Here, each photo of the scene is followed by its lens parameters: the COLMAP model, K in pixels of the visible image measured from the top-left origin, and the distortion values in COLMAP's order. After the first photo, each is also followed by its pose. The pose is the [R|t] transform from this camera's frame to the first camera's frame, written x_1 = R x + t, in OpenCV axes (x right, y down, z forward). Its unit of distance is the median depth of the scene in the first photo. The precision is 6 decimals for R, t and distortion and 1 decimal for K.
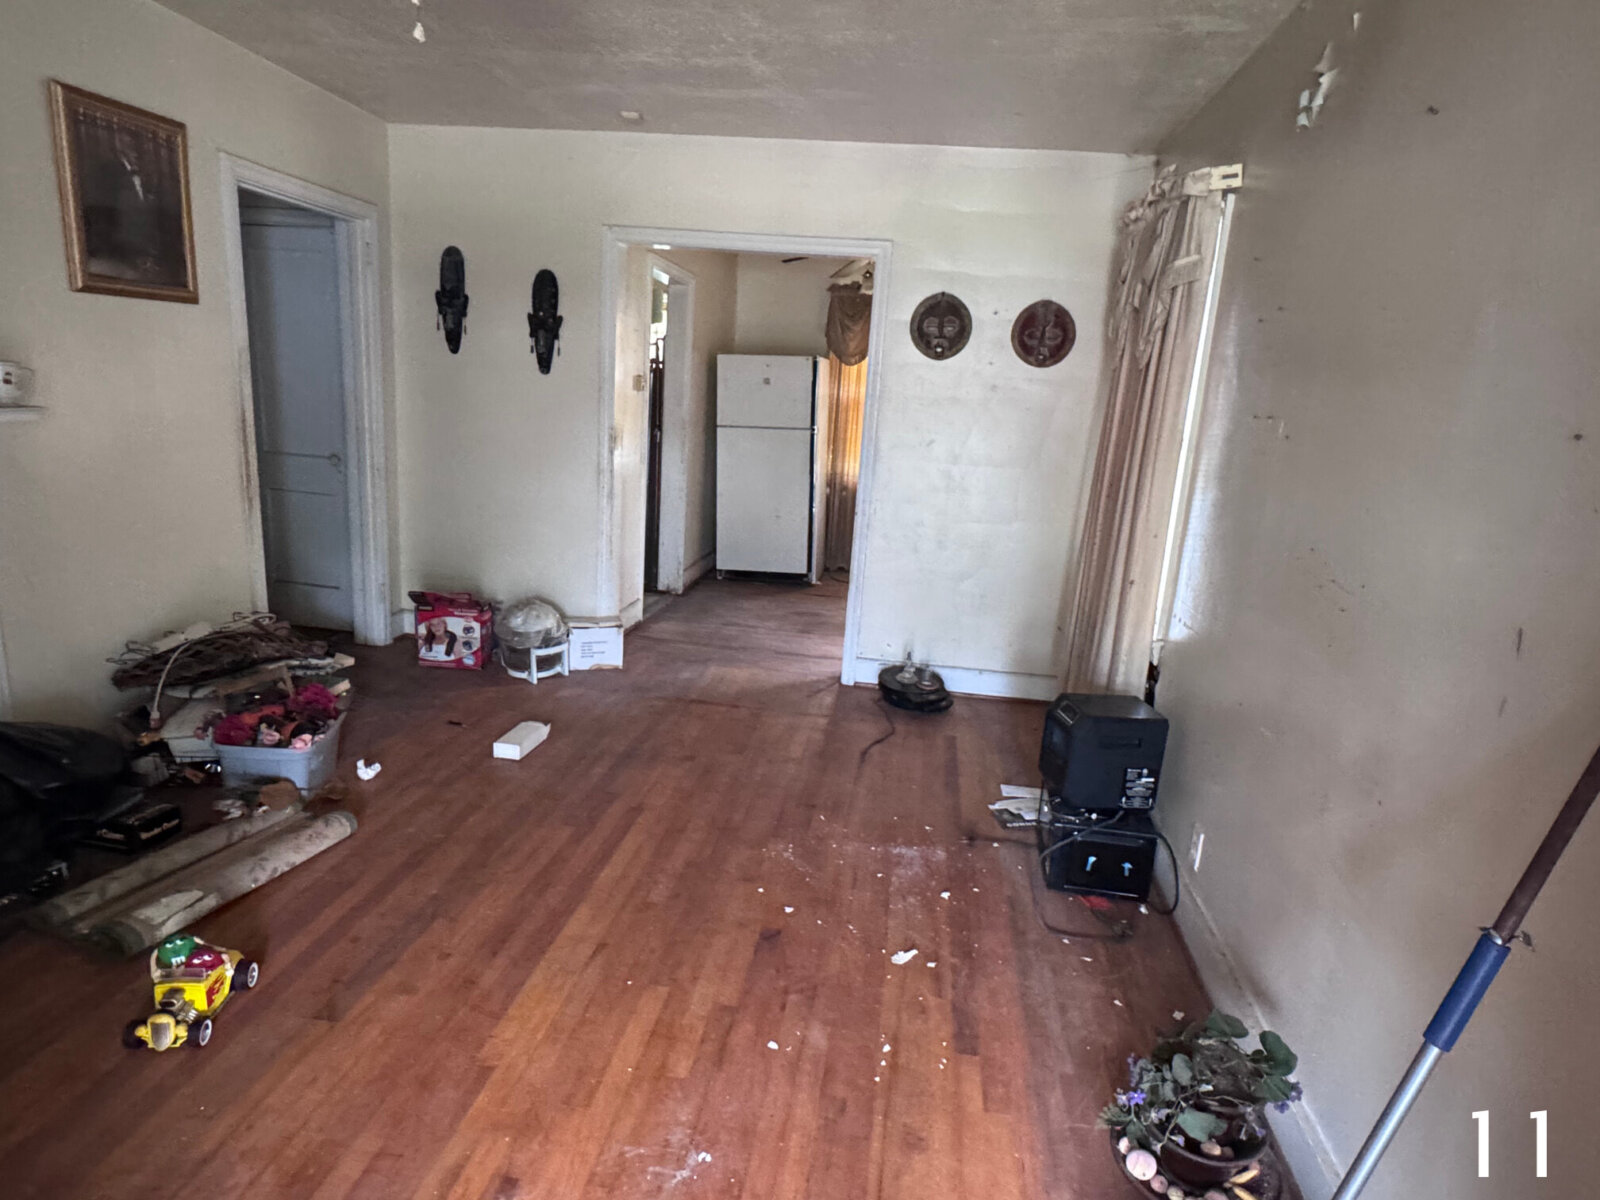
lens RADIAL K [[916.4, 0, 804.3], [0, 916.4, 603.9], [0, 0, 1]] dist [0.004029, -0.000434]
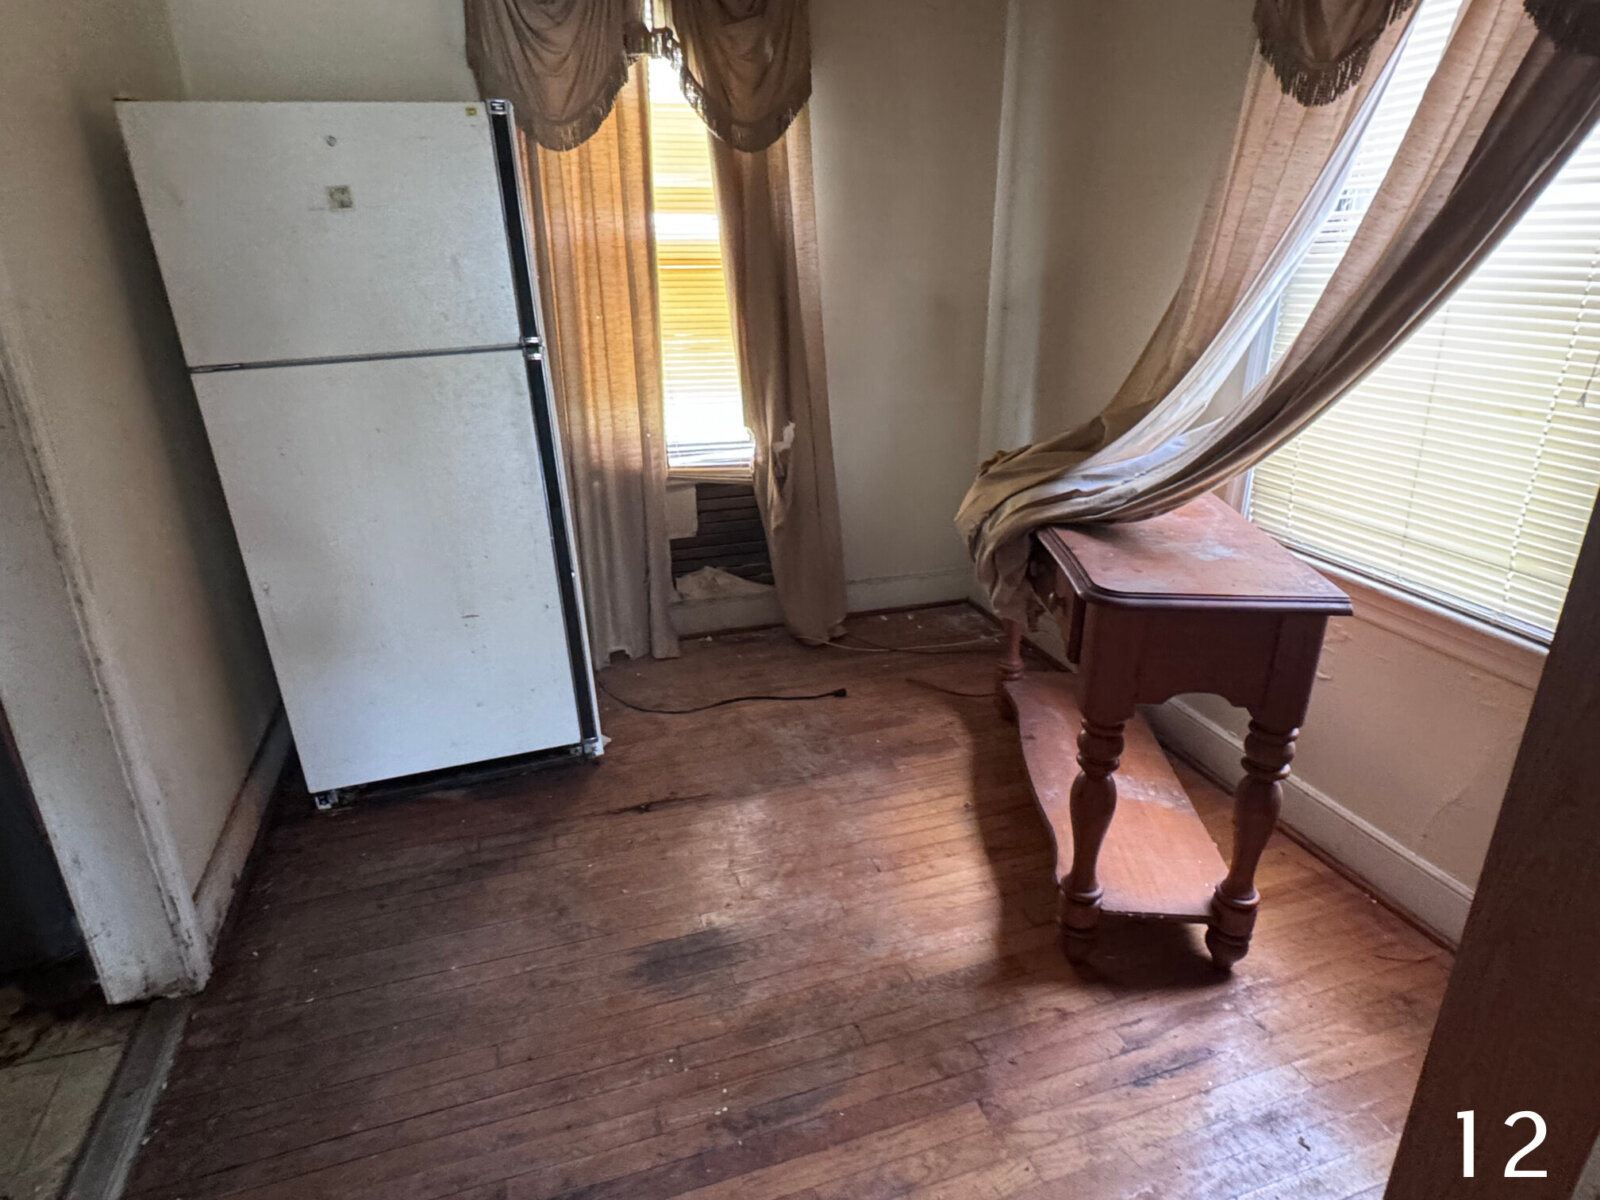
lens RADIAL K [[932.5, 0, 800.0], [0, 932.5, 600.0], [0, 0, 1]] dist [0.007489, 0.000324]
pose [[0.896165, -0.225650, 0.382060, -0.188006], [0.168226, 0.969539, 0.178030, -0.531946], [-0.410595, -0.095272, 0.906827, 2.373520]]
